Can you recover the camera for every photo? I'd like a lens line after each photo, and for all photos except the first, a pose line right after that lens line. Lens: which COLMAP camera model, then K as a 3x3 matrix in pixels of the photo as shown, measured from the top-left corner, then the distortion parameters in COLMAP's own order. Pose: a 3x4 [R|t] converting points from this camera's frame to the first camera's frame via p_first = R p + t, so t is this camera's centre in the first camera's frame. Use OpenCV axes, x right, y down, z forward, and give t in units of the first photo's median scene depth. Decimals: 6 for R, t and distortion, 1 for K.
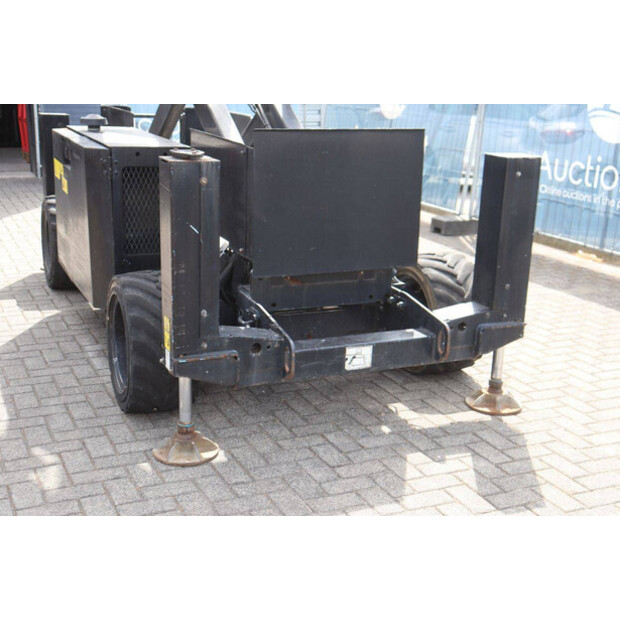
lens RADIAL K [[879.4, 0, 316.3], [0, 879.4, 305.8], [0, 0, 1]] dist [0.036973, 0.000000]
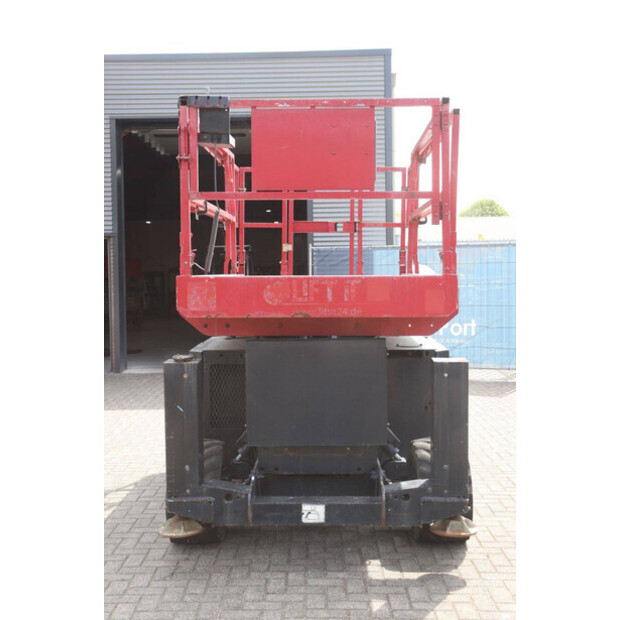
lens RADIAL K [[879.4, 0, 308.7], [0, 879.4, 311.1], [0, 0, 1]] dist [0.036973, 0.000000]
pose [[0.897386, -0.014258, -0.441016, 0.593064], [-0.077021, 0.979072, -0.188378, 0.011856], [0.434473, 0.203015, 0.877507, -0.193621]]
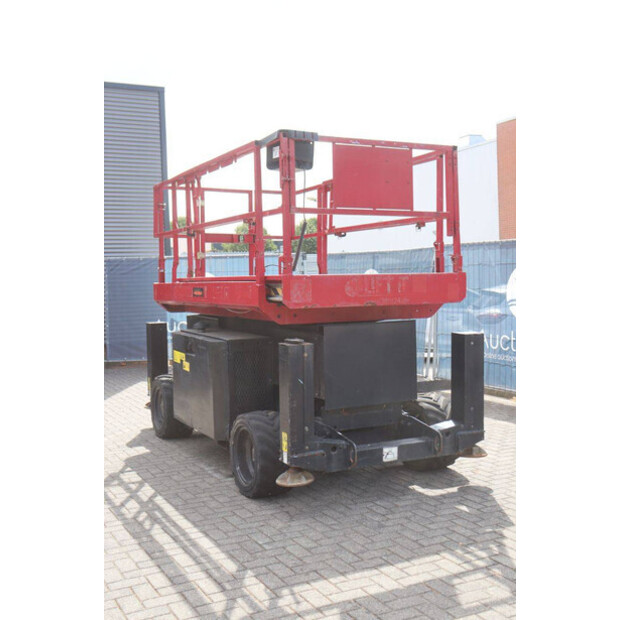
lens RADIAL K [[798.7, 0, 311.7], [0, 798.7, 309.2], [0, 0, 1]] dist [-0.047287, 0.000000]
pose [[0.997729, -0.049172, 0.046039, -0.155170], [0.057706, 0.976504, -0.207627, 0.093359], [-0.034748, 0.209812, 0.977124, -0.541082]]
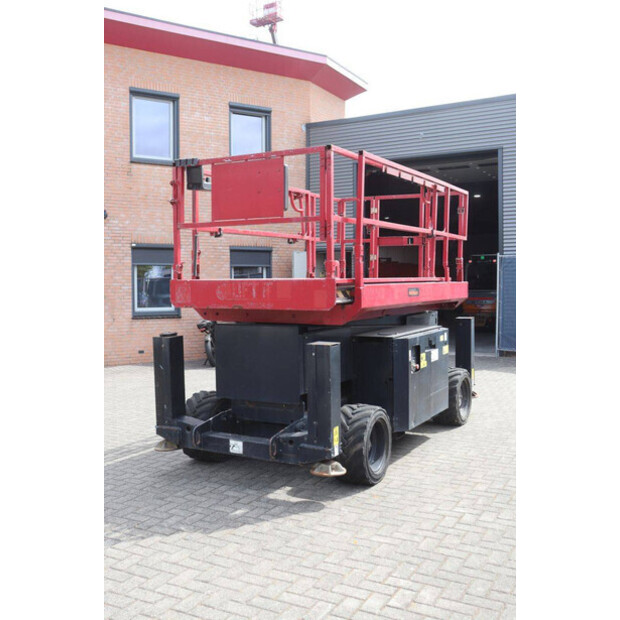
lens RADIAL K [[693.4, 0, 307.3], [0, 693.4, 311.4], [0, 0, 1]] dist [-0.062624, 0.000000]
pose [[0.588205, 0.005915, -0.808691, 1.250622], [-0.176077, 0.976921, -0.120924, -0.066092], [0.789311, 0.213520, 0.575671, 0.215124]]
